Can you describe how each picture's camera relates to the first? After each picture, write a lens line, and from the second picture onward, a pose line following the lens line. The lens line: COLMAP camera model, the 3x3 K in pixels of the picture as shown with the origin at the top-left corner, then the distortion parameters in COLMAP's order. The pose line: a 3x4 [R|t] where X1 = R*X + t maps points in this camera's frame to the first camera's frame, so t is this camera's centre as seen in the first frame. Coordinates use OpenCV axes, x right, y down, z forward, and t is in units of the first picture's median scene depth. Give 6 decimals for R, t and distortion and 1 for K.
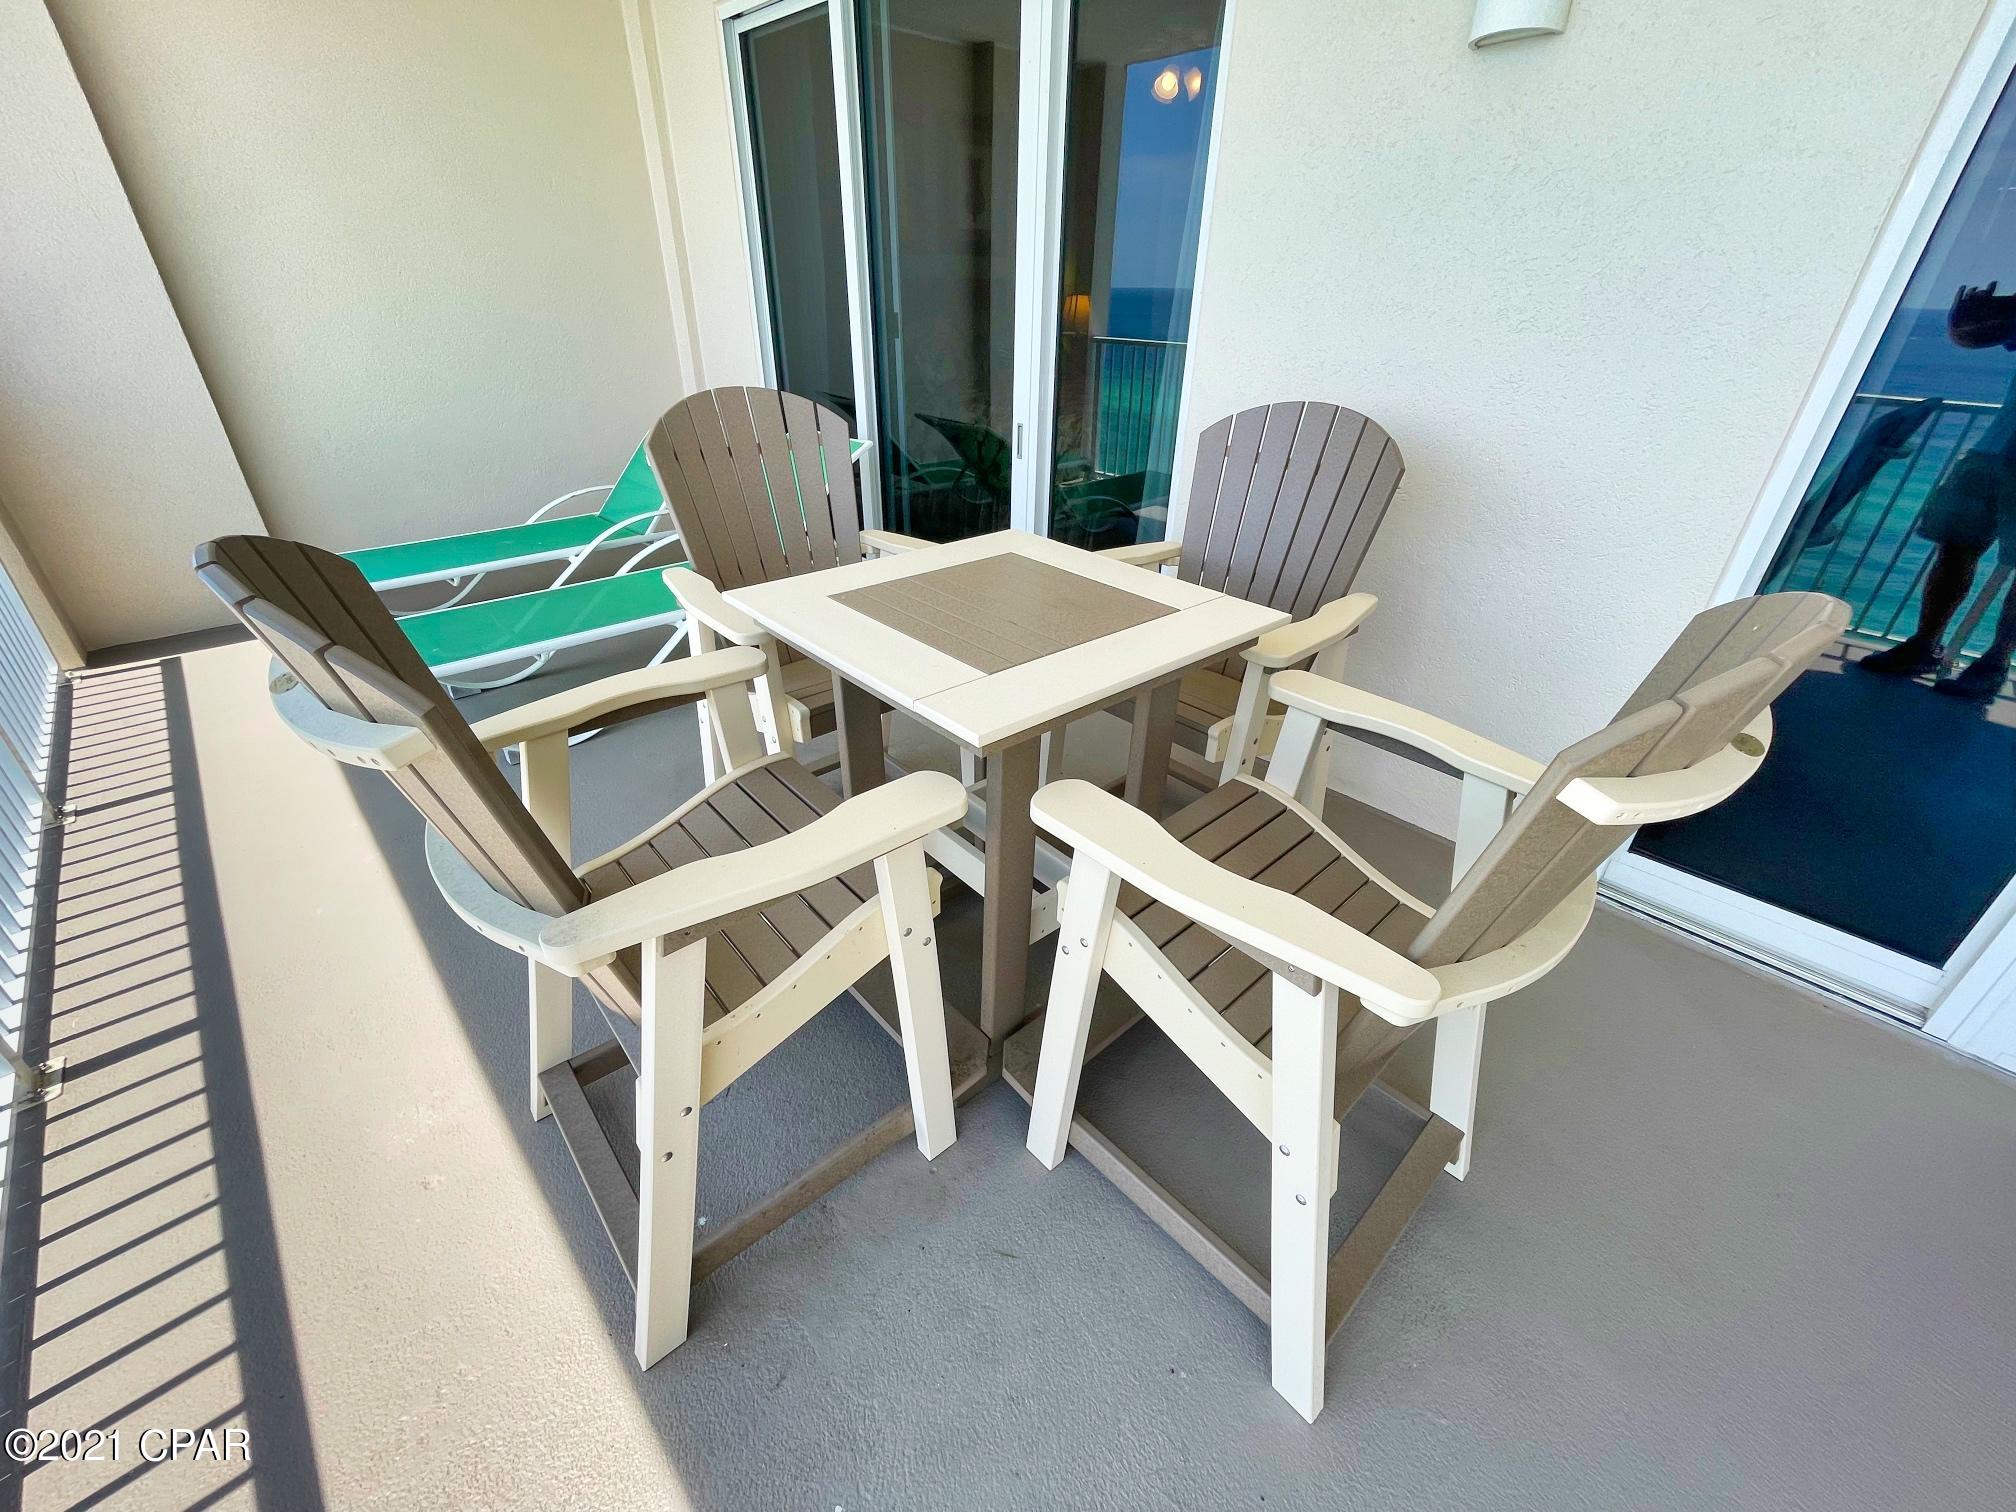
lens RADIAL K [[805.0, 0, 993.4], [0, 805.0, 753.3], [0, 0, 1]] dist [0.001344, -0.000494]
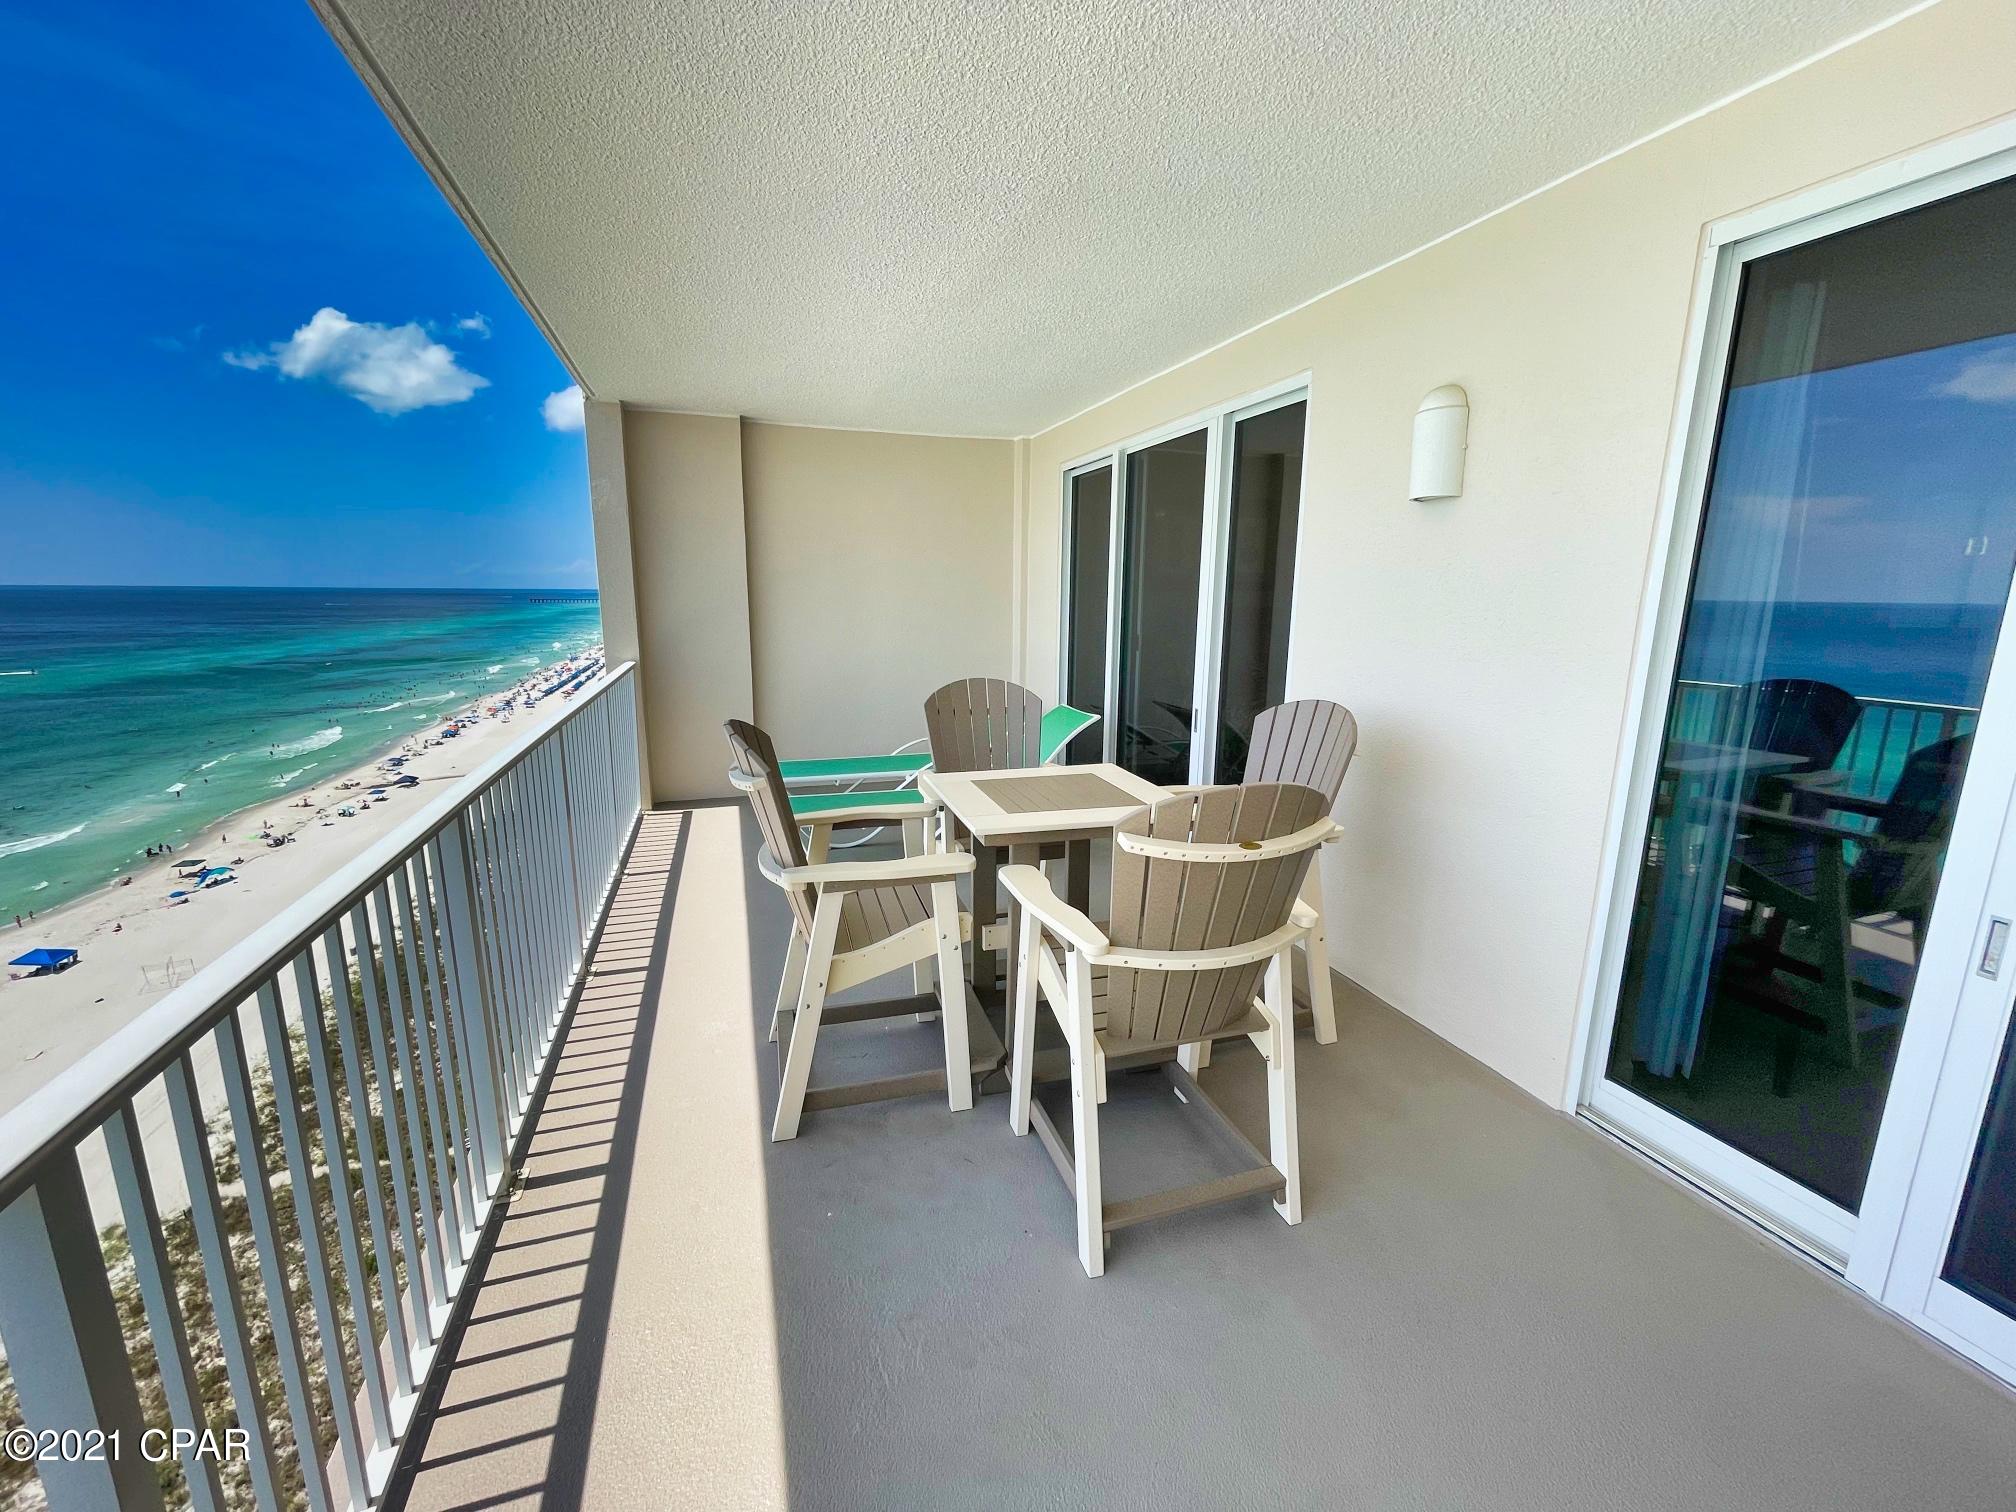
lens RADIAL K [[805.0, 0, 993.4], [0, 805.0, 753.3], [0, 0, 1]] dist [0.001344, -0.000494]
pose [[0.904275, 0.072265, -0.420791, 0.417285], [-0.206595, 0.936567, -0.283128, 0.176251], [0.373639, 0.342959, 0.861843, -0.413937]]
